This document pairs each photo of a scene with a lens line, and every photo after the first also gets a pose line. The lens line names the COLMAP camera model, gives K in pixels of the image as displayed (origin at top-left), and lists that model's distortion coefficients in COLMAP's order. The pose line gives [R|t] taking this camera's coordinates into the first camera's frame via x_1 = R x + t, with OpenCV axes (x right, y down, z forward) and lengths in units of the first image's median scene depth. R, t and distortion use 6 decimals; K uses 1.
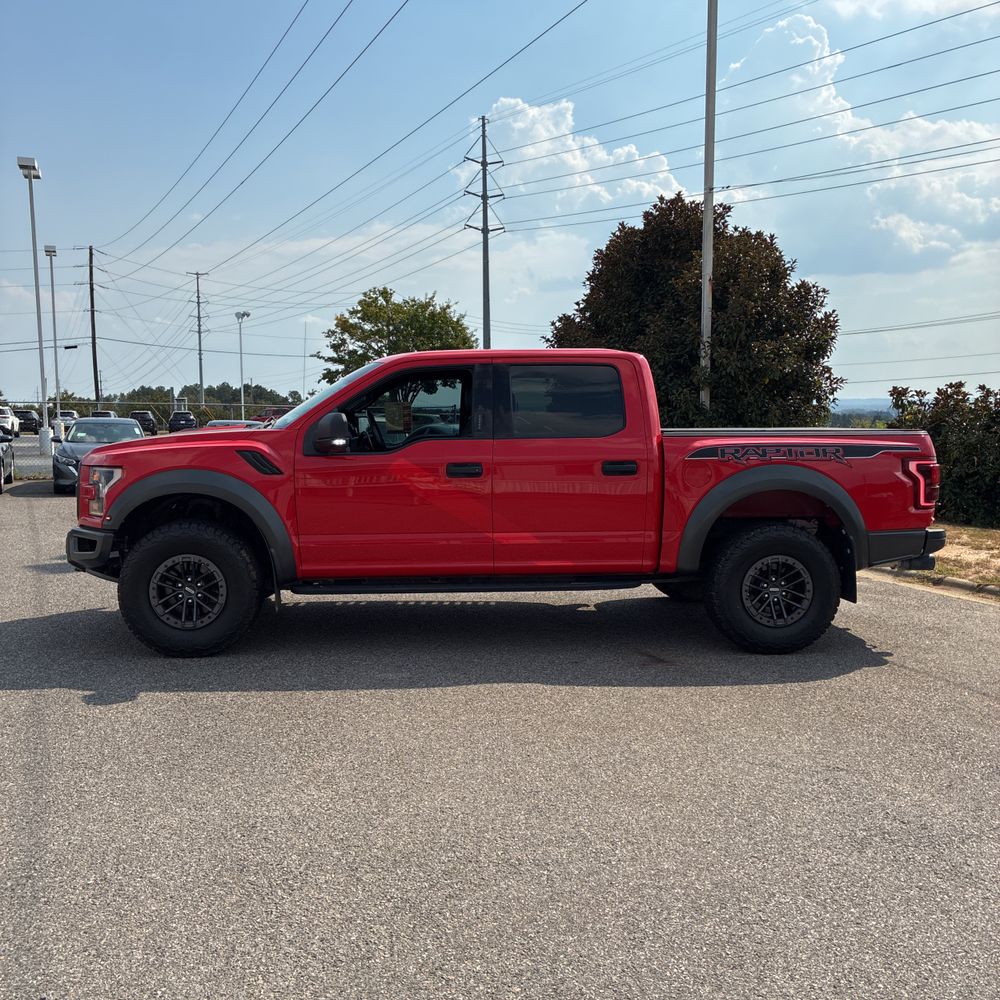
lens RADIAL K [[1016.5, 0, 503.4], [0, 1016.5, 534.0], [0, 0, 1]] dist [0.018303, -0.006296]
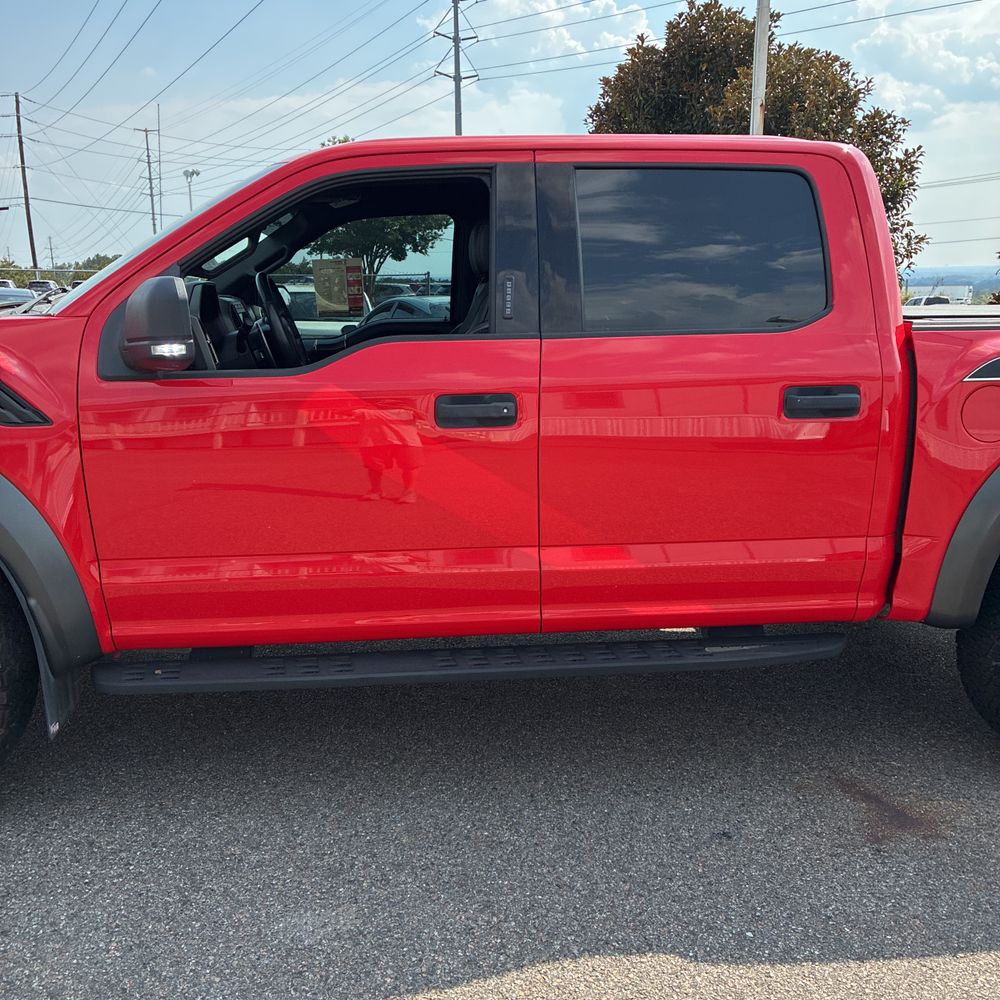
lens RADIAL K [[1026.0, 0, 500.0], [0, 1026.0, 500.0], [0, 0, 1]] dist [0.014791, 0.002073]
pose [[0.999702, -0.005602, 0.023740, -0.013742], [0.003445, 0.995940, 0.089956, -0.022684], [-0.024147, -0.089847, 0.995663, 0.197071]]
